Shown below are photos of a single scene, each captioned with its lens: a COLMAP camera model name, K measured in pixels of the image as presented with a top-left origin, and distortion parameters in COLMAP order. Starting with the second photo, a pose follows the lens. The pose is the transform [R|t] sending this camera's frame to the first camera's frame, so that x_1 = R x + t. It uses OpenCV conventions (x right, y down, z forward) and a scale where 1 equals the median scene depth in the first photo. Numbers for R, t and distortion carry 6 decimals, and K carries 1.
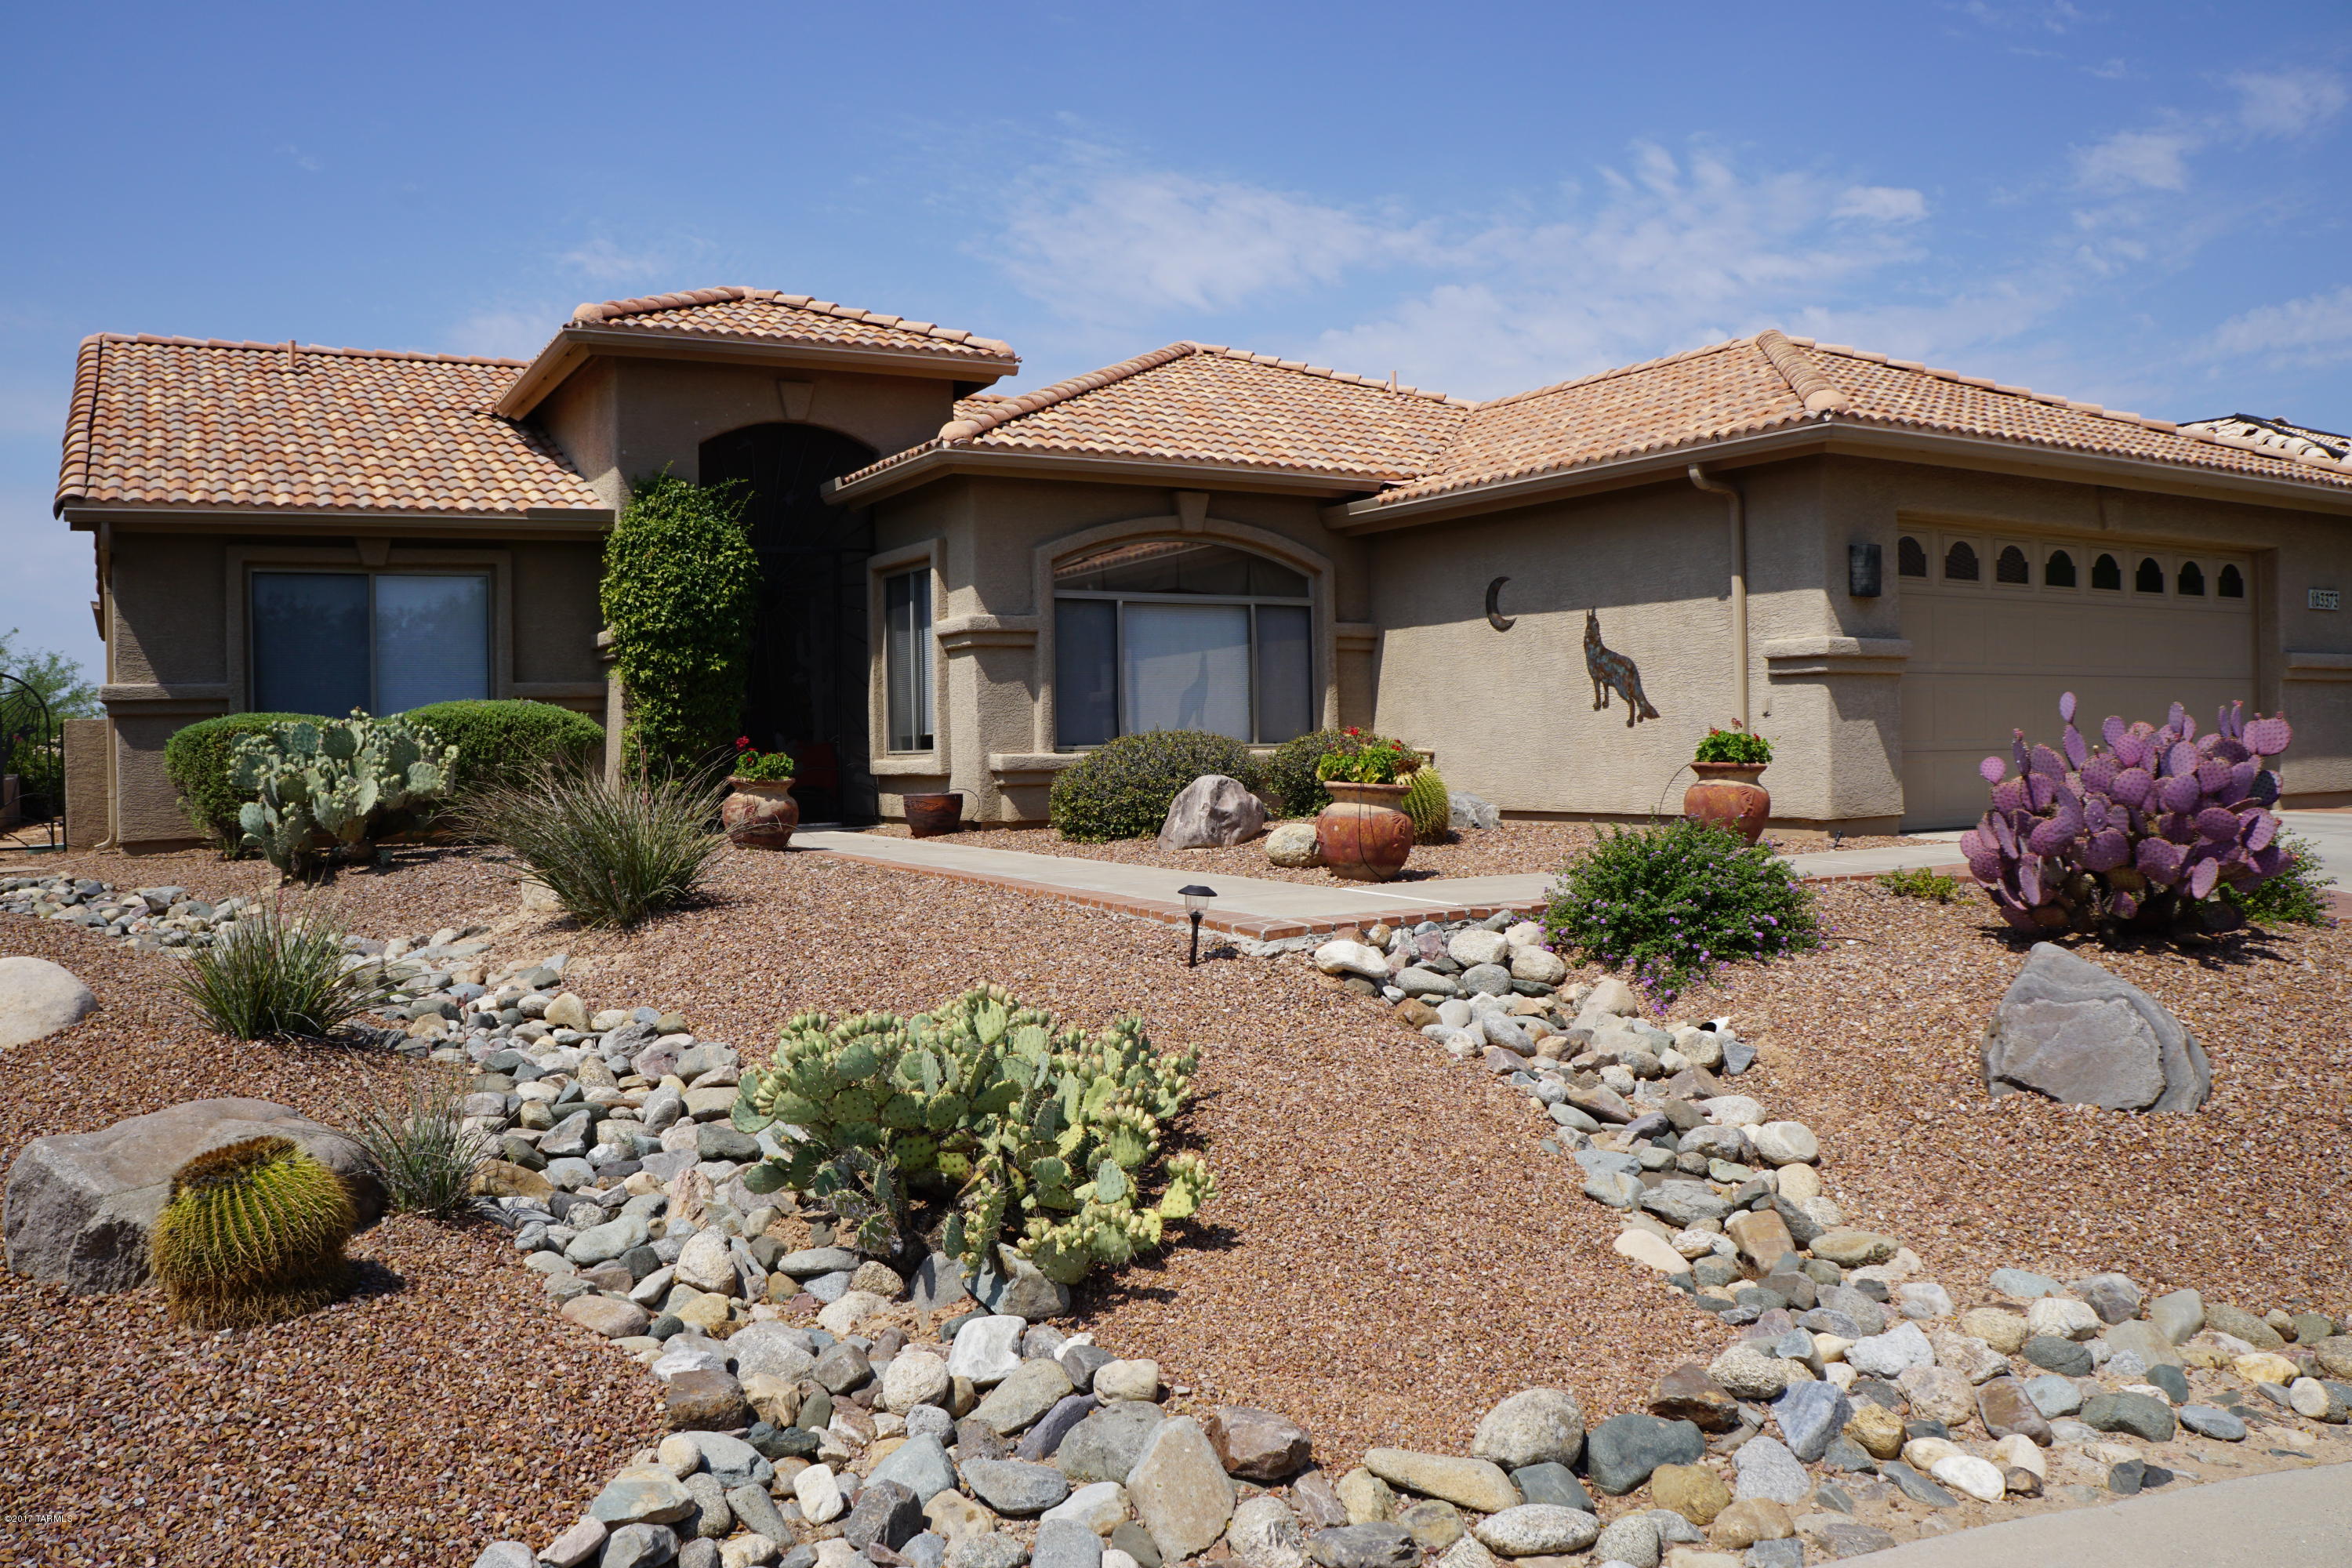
lens RADIAL K [[1843.5, 0, 1176.0], [0, 1843.5, 784.0], [0, 0, 1]] dist [-0.172088, 0.128100]
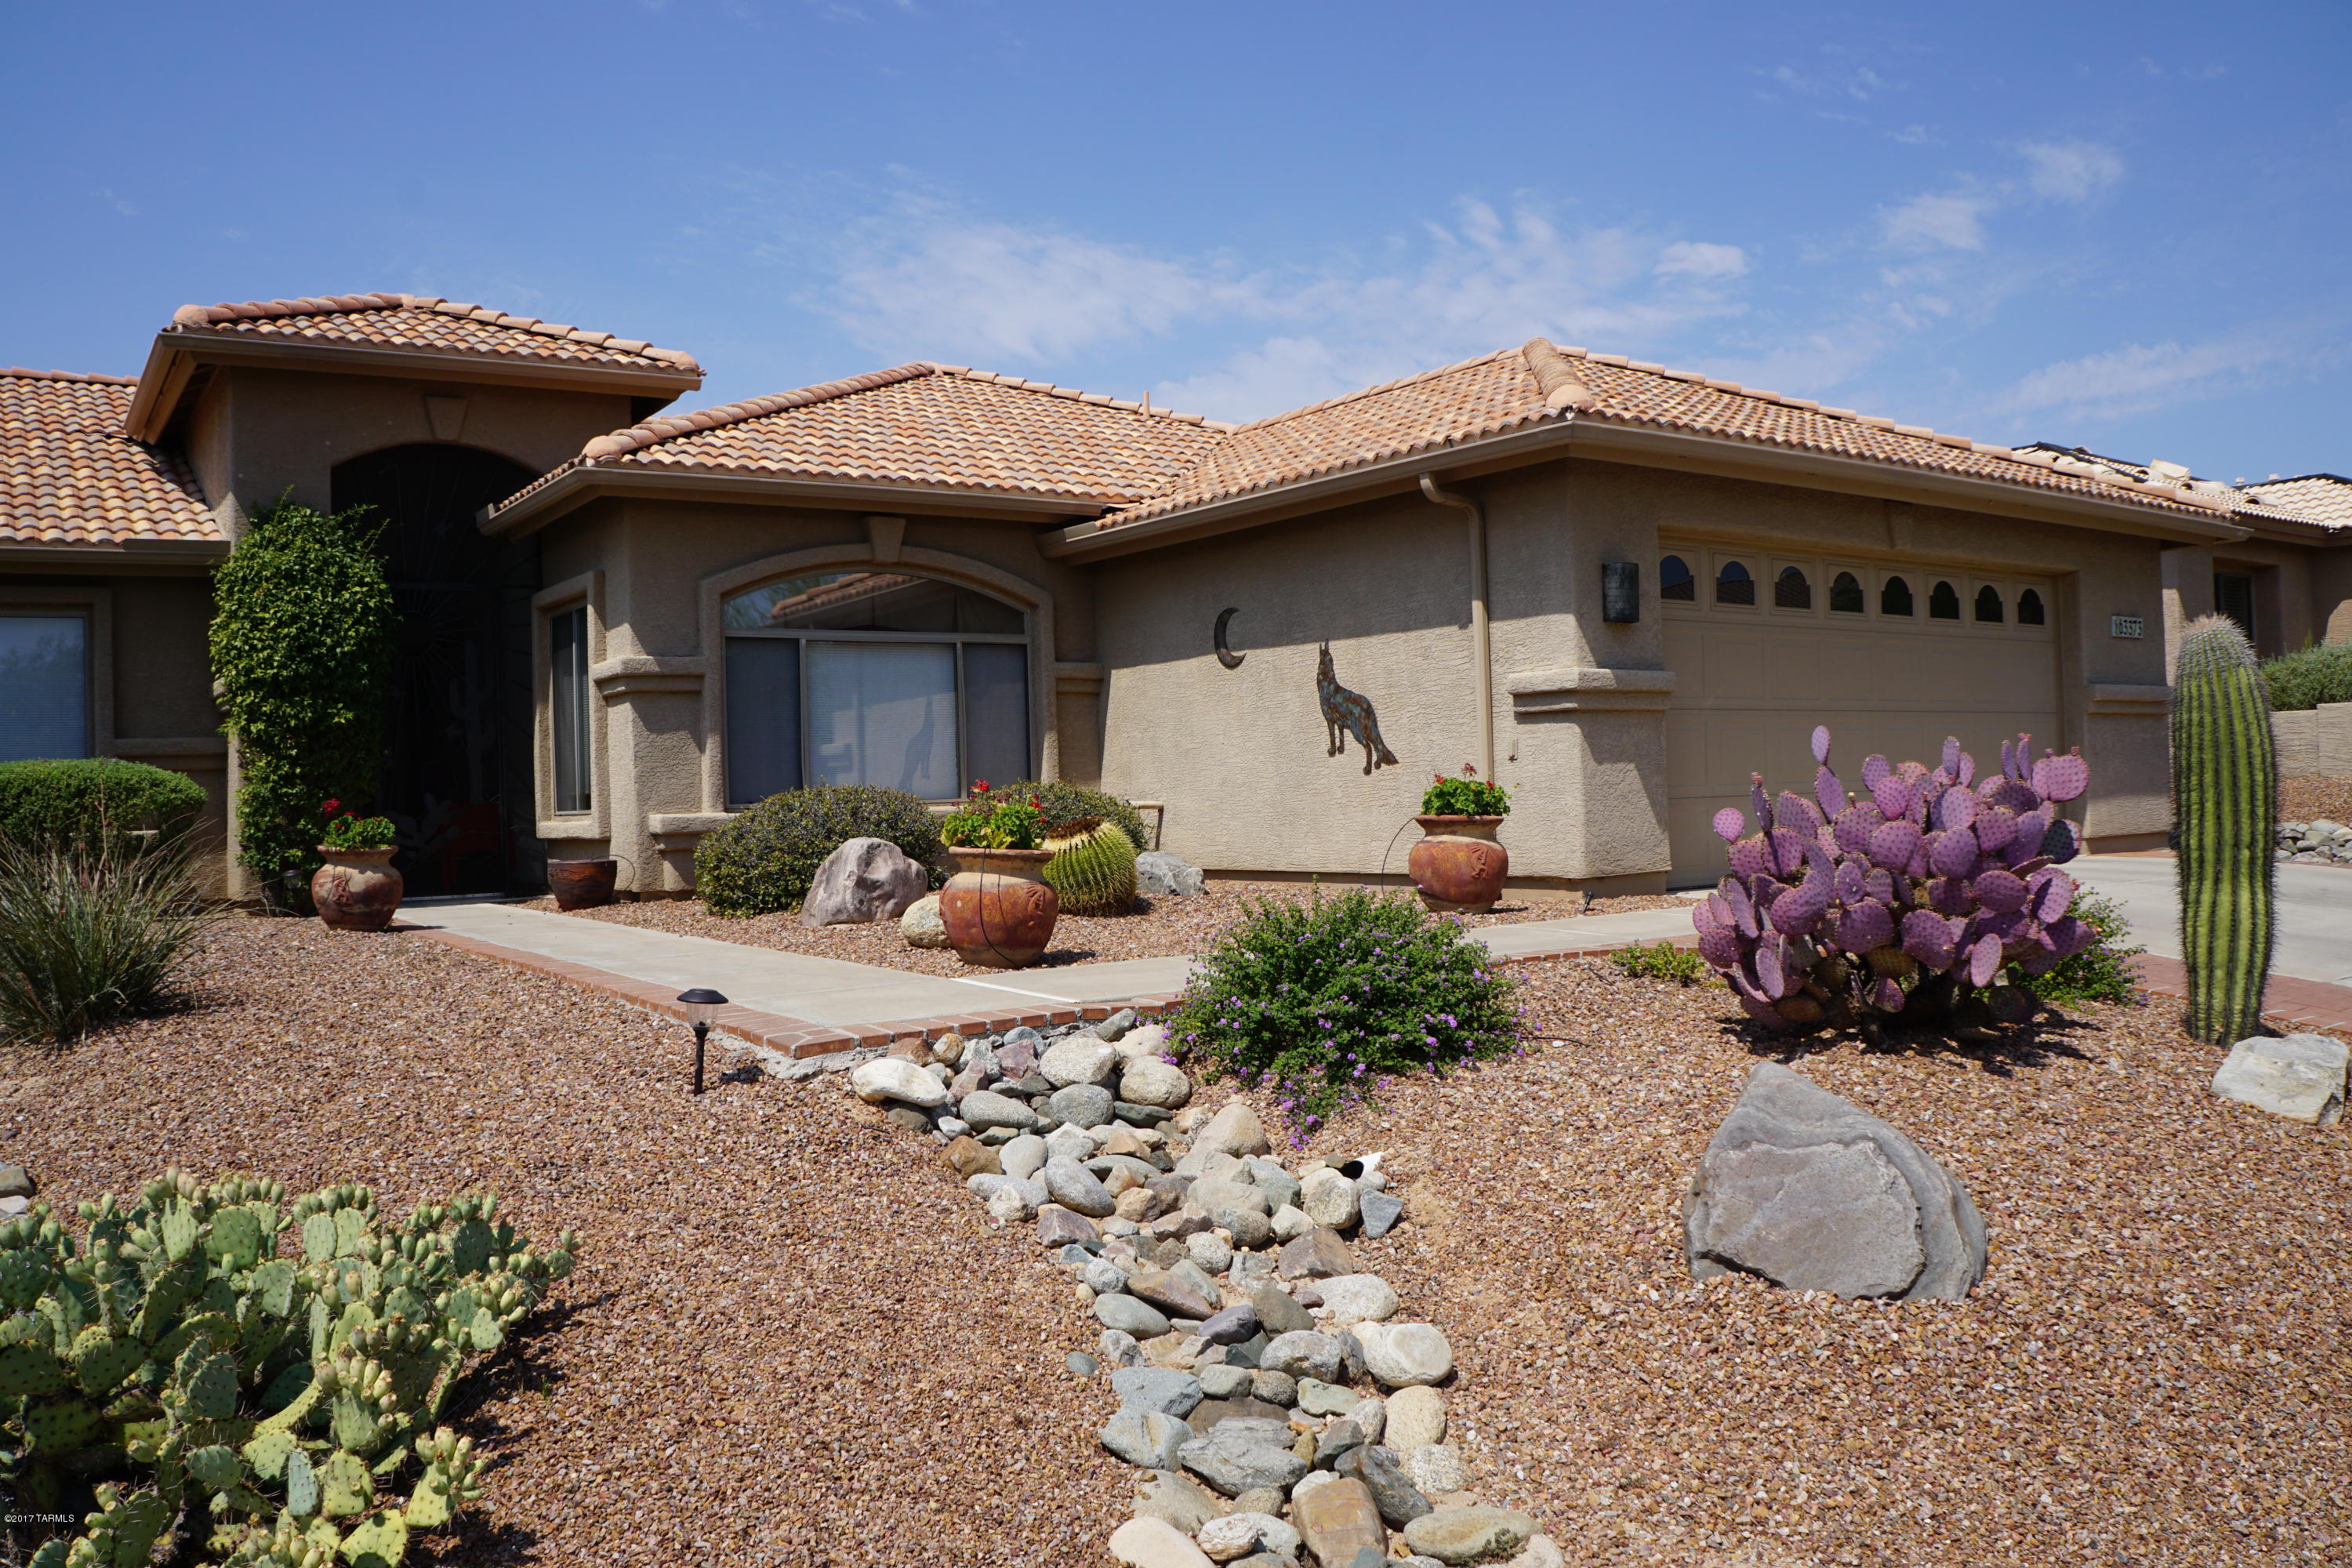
lens RADIAL K [[1837.6, 0, 1172.1], [0, 1837.6, 798.1], [0, 0, 1]] dist [-0.169963, 0.121335]
pose [[0.996608, -0.012629, 0.081324, 0.093333], [0.014195, 0.999724, -0.018710, -0.005277], [-0.081066, 0.019801, 0.996512, 0.139863]]
